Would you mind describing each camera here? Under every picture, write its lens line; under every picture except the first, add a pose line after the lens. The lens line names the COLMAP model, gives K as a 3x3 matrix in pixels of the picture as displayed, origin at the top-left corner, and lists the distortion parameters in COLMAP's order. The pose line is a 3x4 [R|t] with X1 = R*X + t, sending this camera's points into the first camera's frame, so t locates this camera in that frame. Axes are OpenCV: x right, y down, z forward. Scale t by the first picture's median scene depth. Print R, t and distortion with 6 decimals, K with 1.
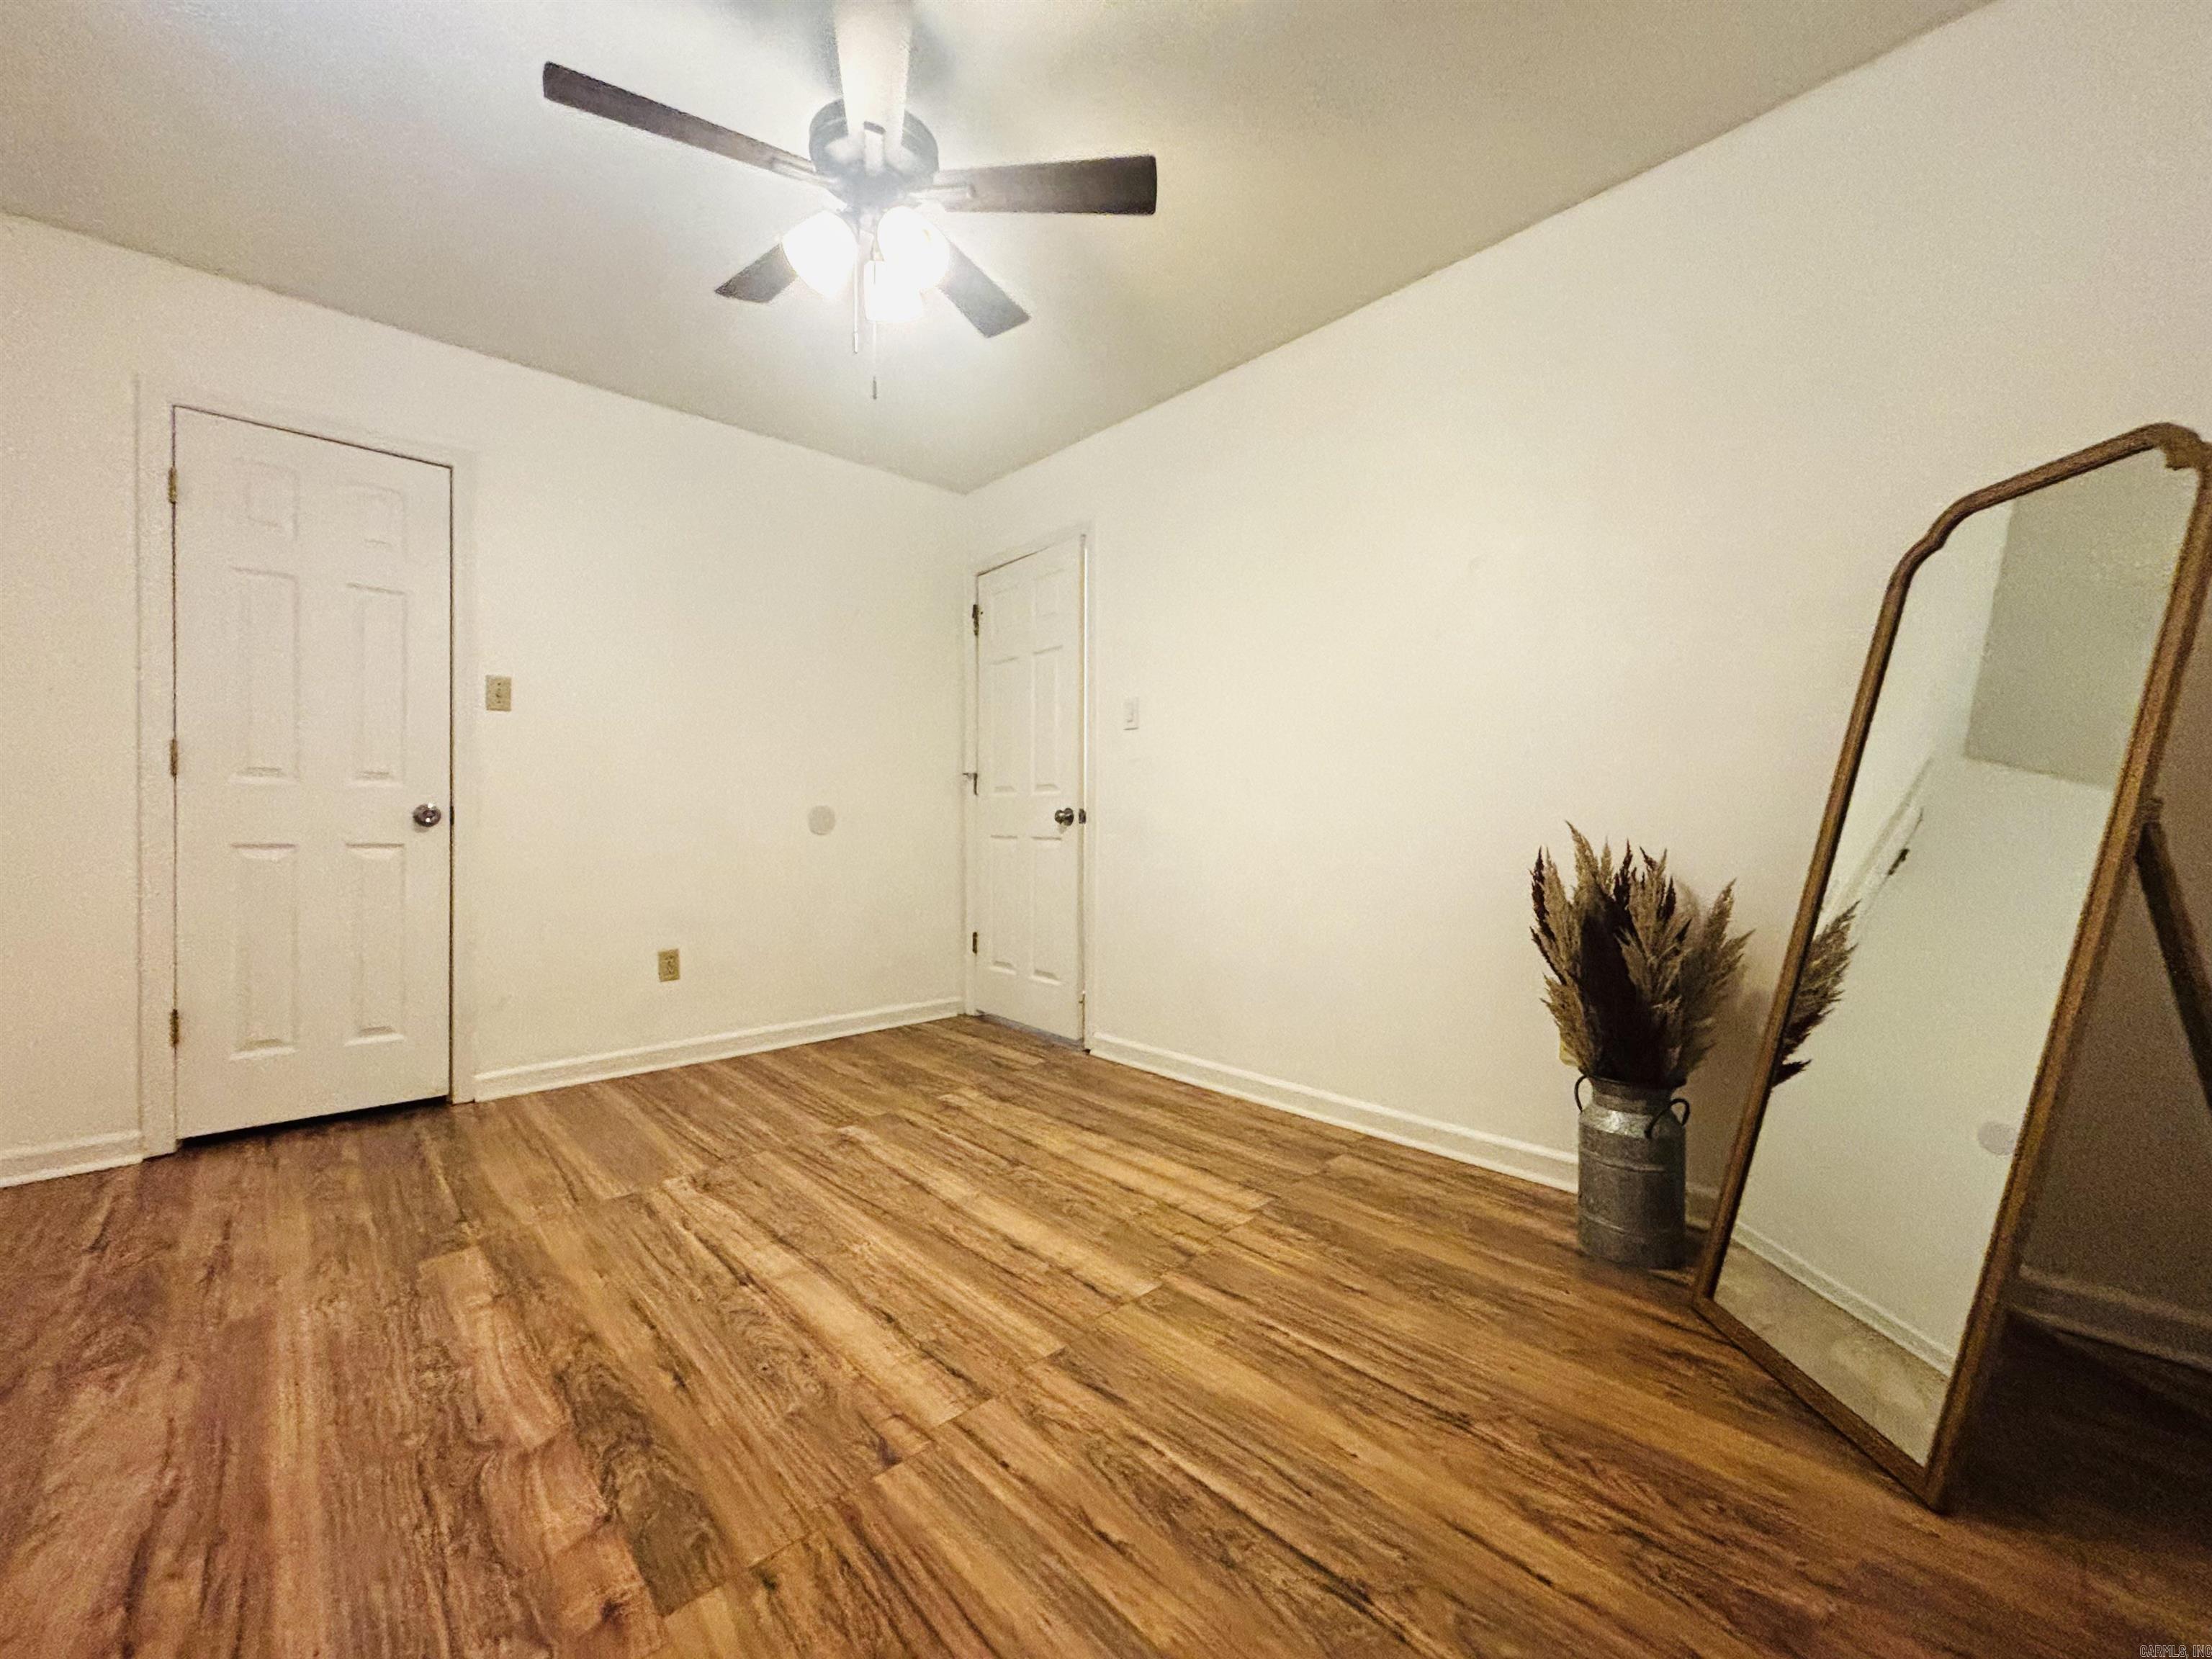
lens RADIAL K [[889.2, 0, 1104.6], [0, 889.2, 832.6], [0, 0, 1]] dist [-0.024673, 0.007701]
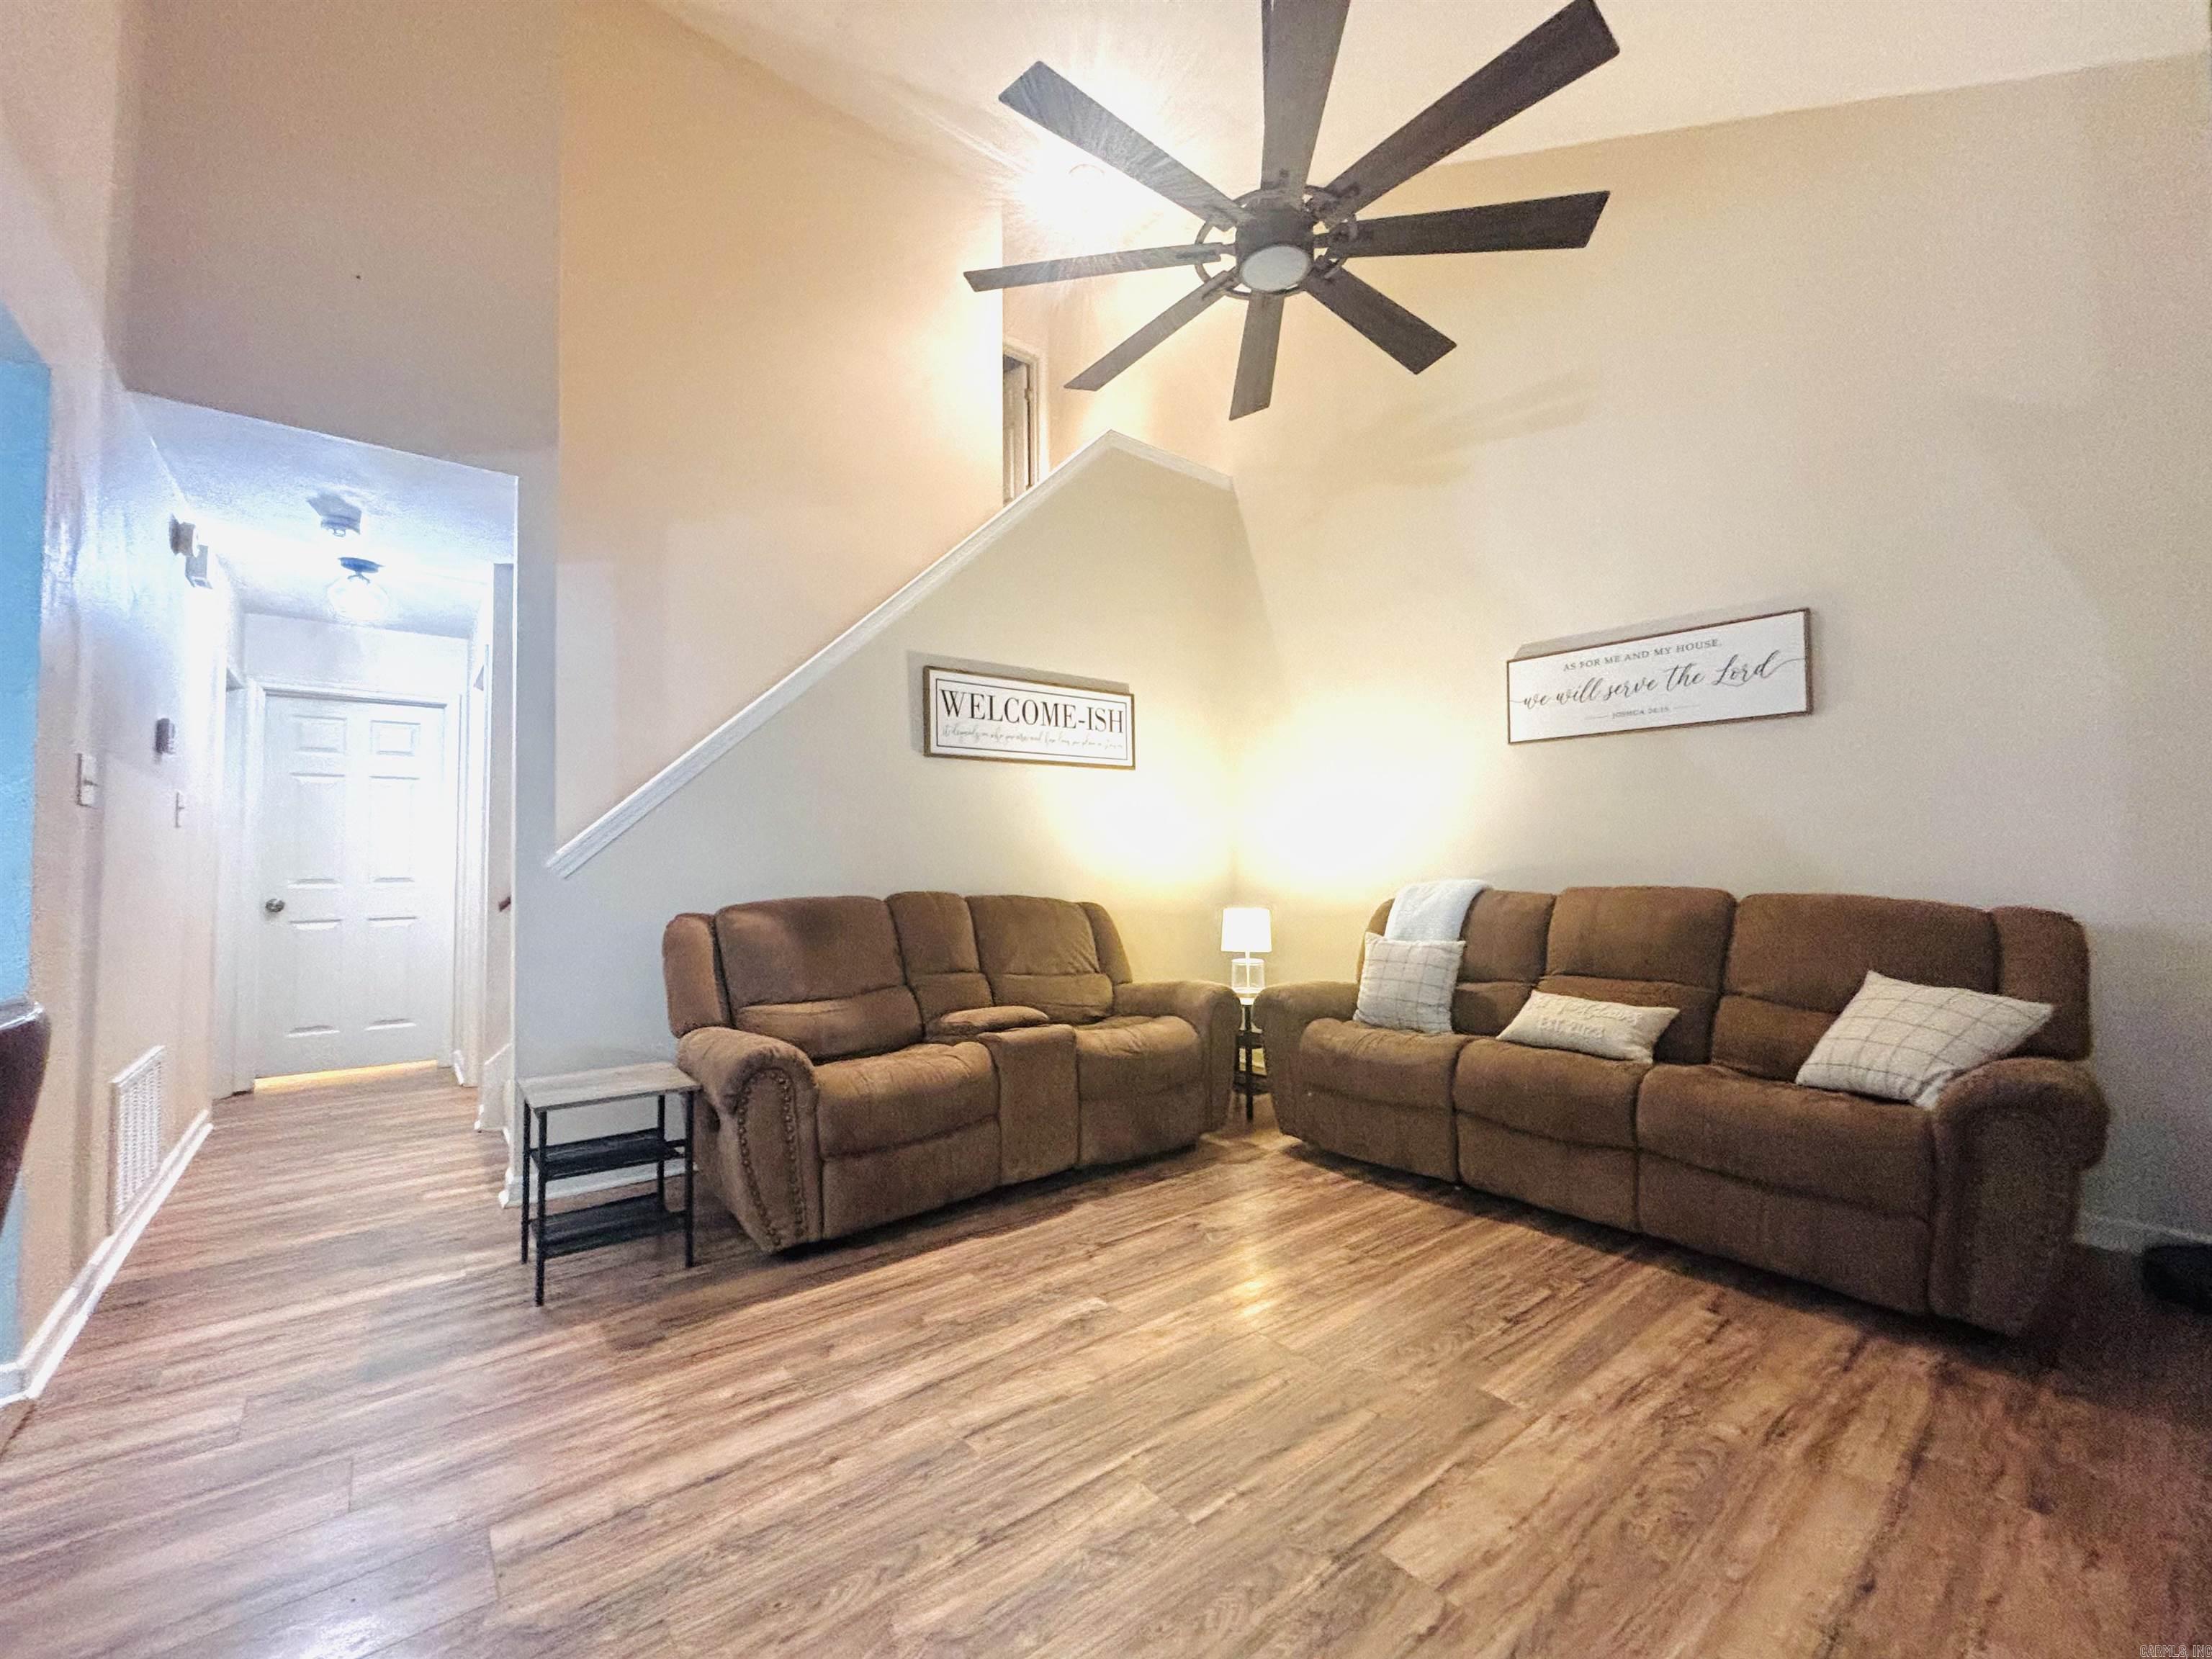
lens RADIAL K [[902.2, 0, 1106.0], [0, 902.2, 829.5], [0, 0, 1]] dist [-0.022109, 0.021900]
pose [[-0.082233, -0.039552, -0.995828, 0.654394], [-0.008163, 0.999205, -0.039012, -0.119454], [0.996580, 0.004921, -0.082490, 1.324878]]
